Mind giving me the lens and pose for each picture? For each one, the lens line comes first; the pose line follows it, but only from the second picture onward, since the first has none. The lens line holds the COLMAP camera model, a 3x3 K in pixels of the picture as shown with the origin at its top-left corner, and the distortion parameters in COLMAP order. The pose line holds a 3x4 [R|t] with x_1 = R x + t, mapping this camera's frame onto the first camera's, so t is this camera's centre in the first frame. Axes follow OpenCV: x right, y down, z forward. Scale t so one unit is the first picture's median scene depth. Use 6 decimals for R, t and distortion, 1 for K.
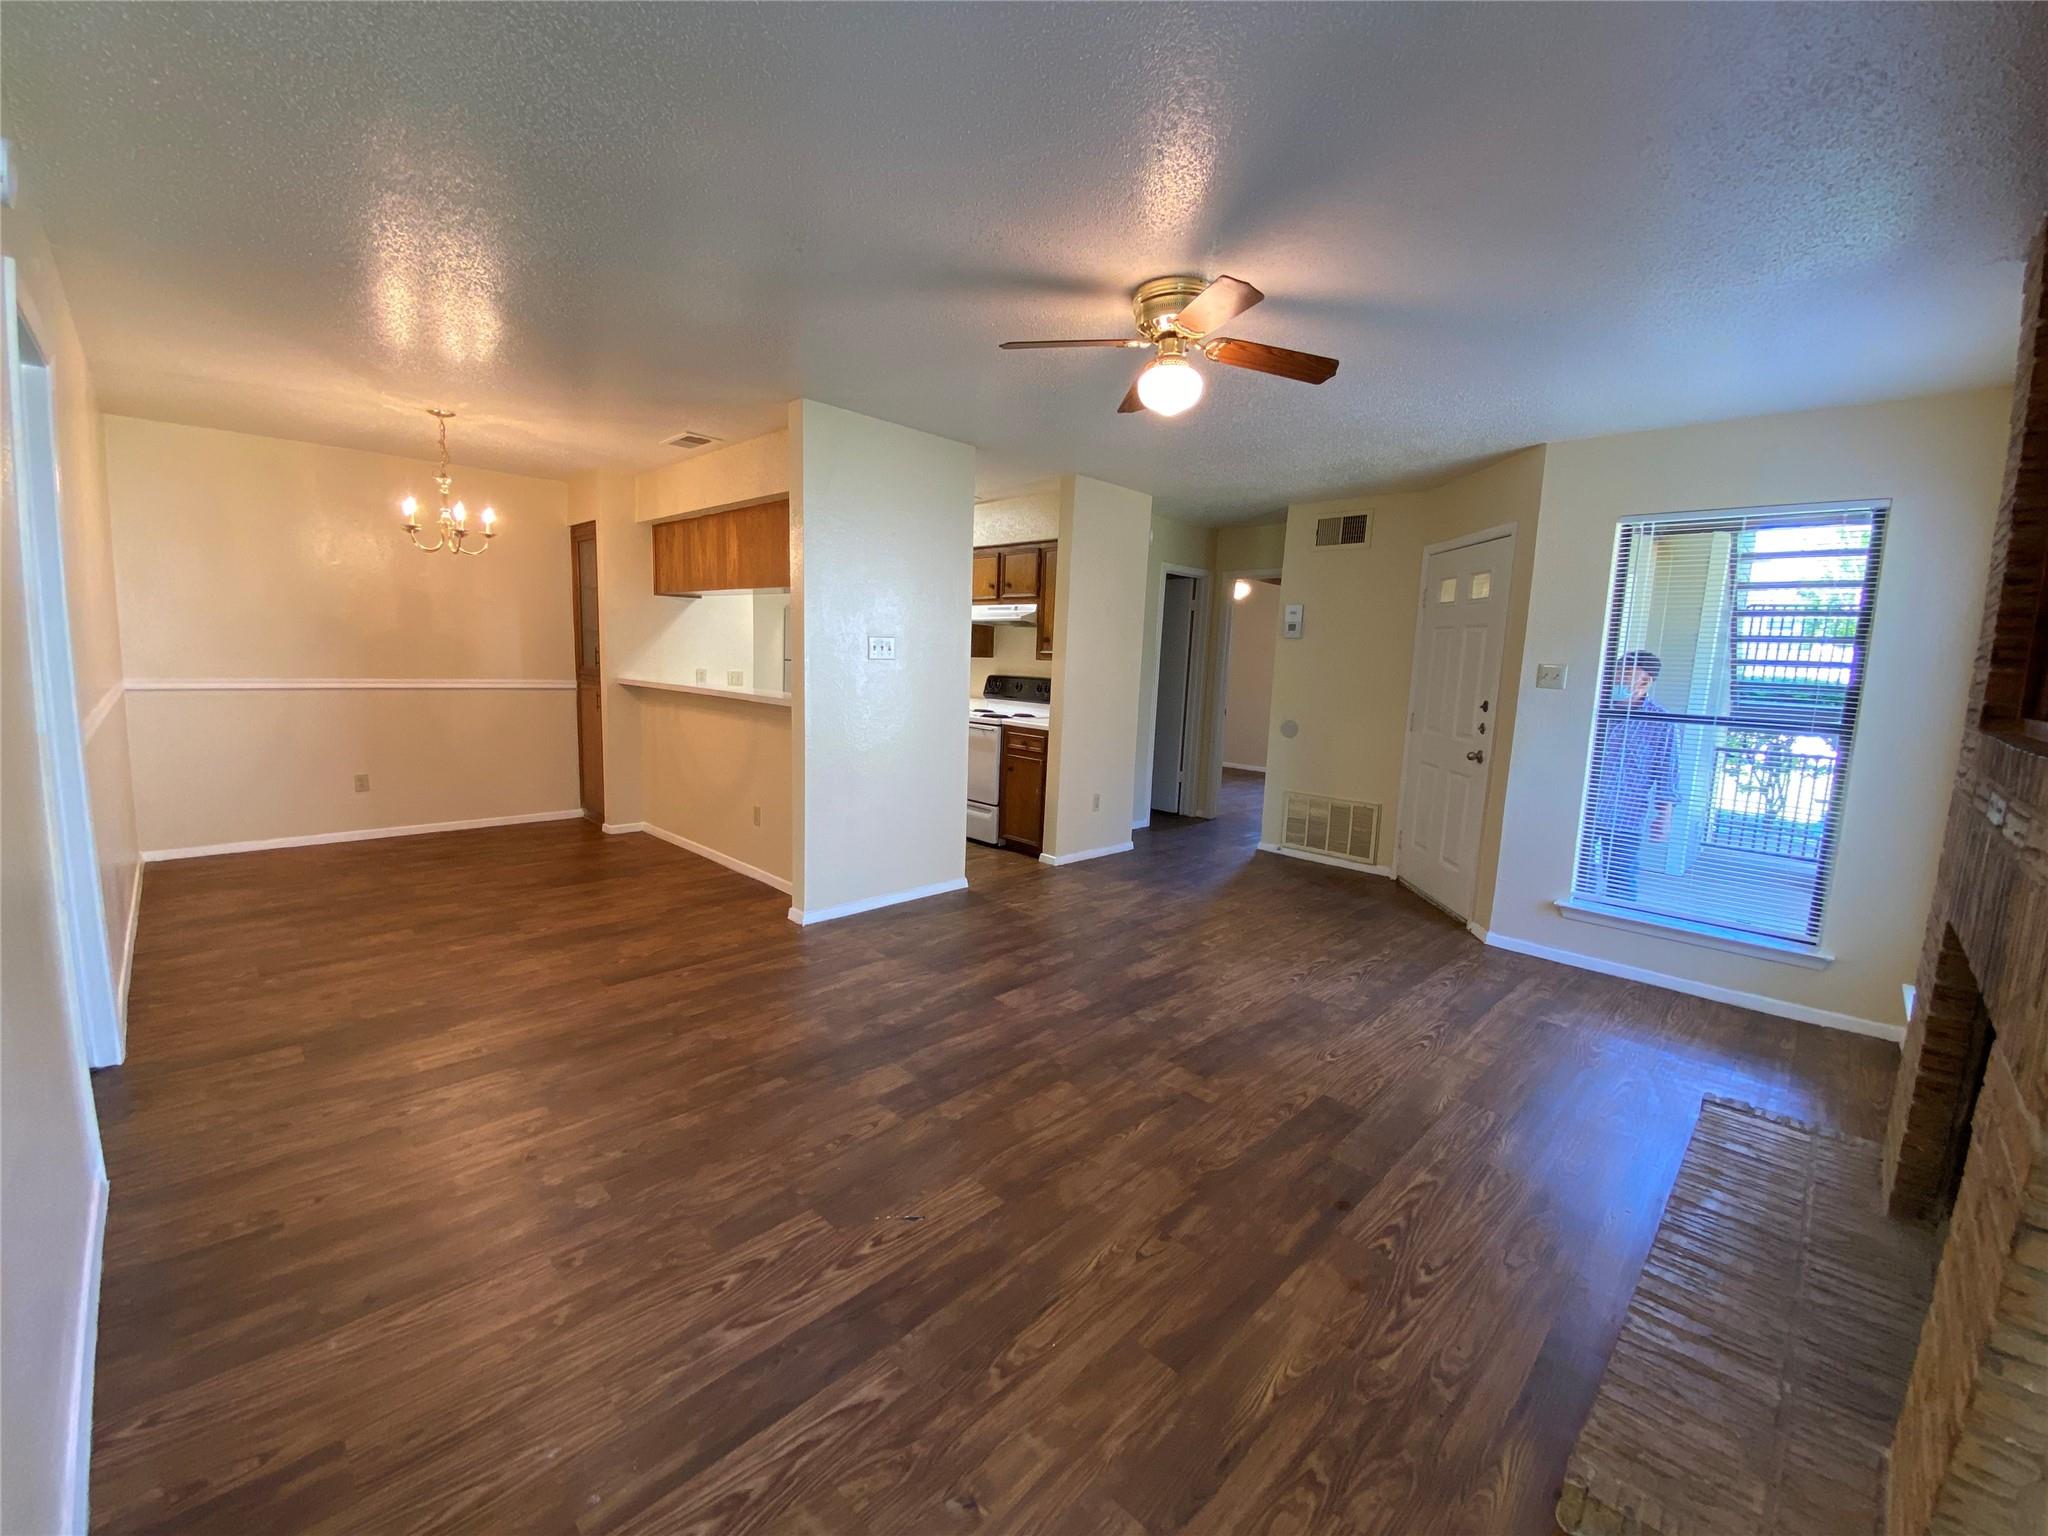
lens RADIAL K [[833.1, 0, 1021.3], [0, 833.1, 771.6], [0, 0, 1]] dist [0.000212, -0.000091]
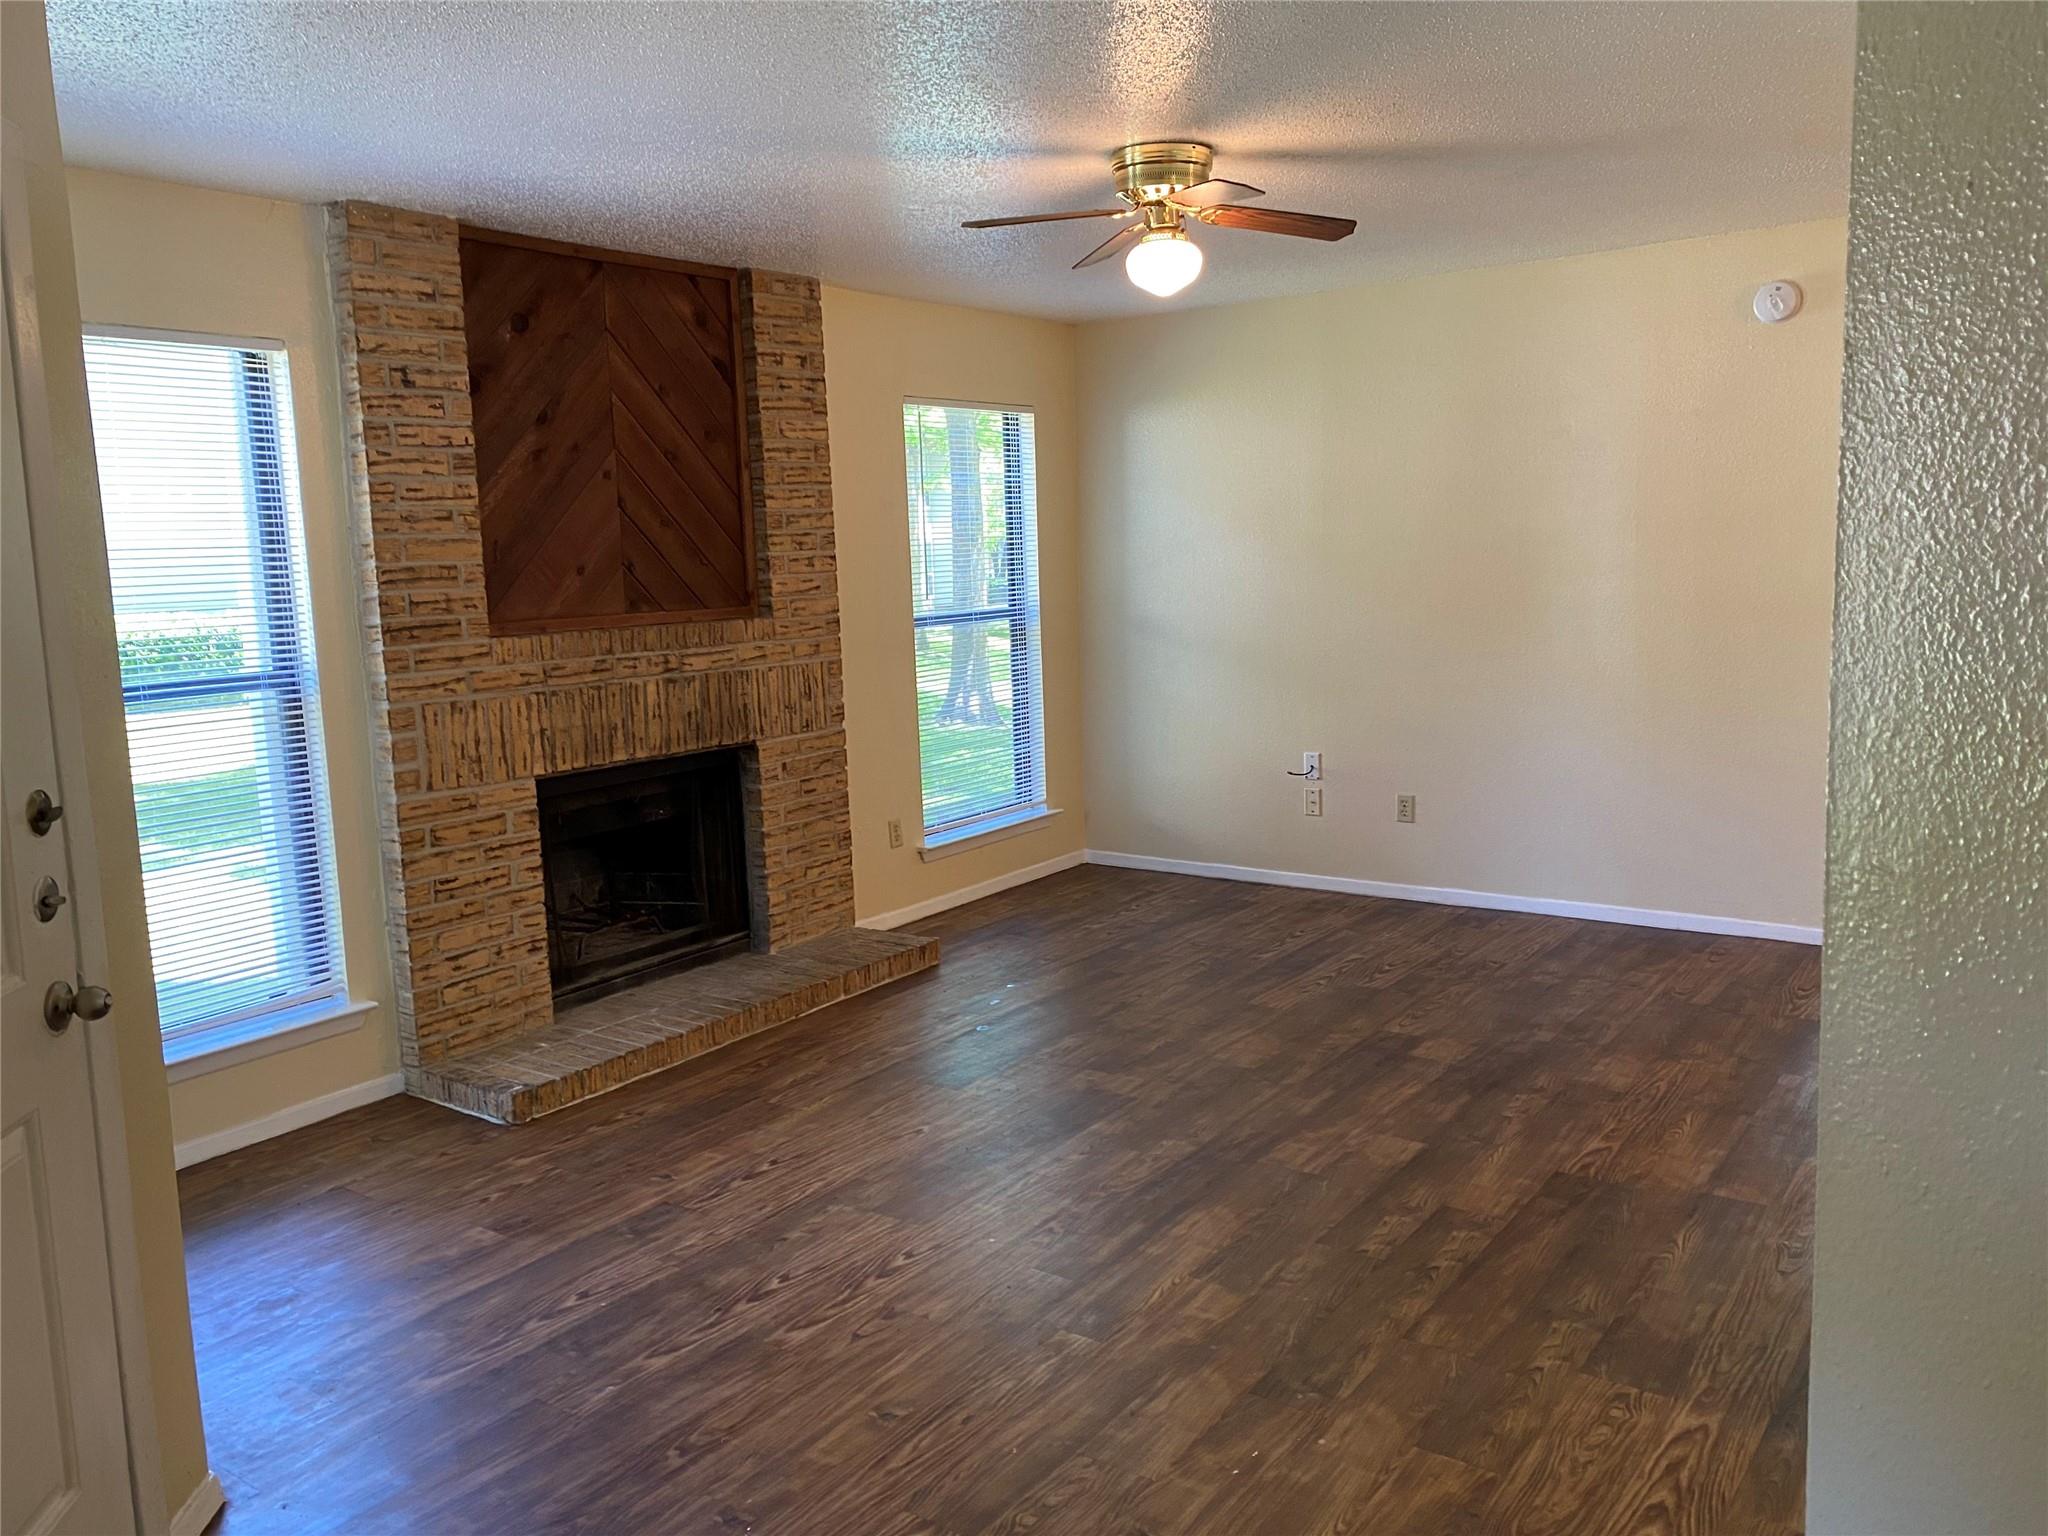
lens RADIAL K [[1522.1, 0, 1022.4], [0, 1522.1, 737.8], [0, 0, 1]] dist [0.050623, -0.002531]
pose [[-0.988005, 0.021192, -0.152964, 0.442832], [-0.018715, 0.966806, 0.254824, -0.311259], [0.153287, 0.254630, -0.954812, 2.030156]]
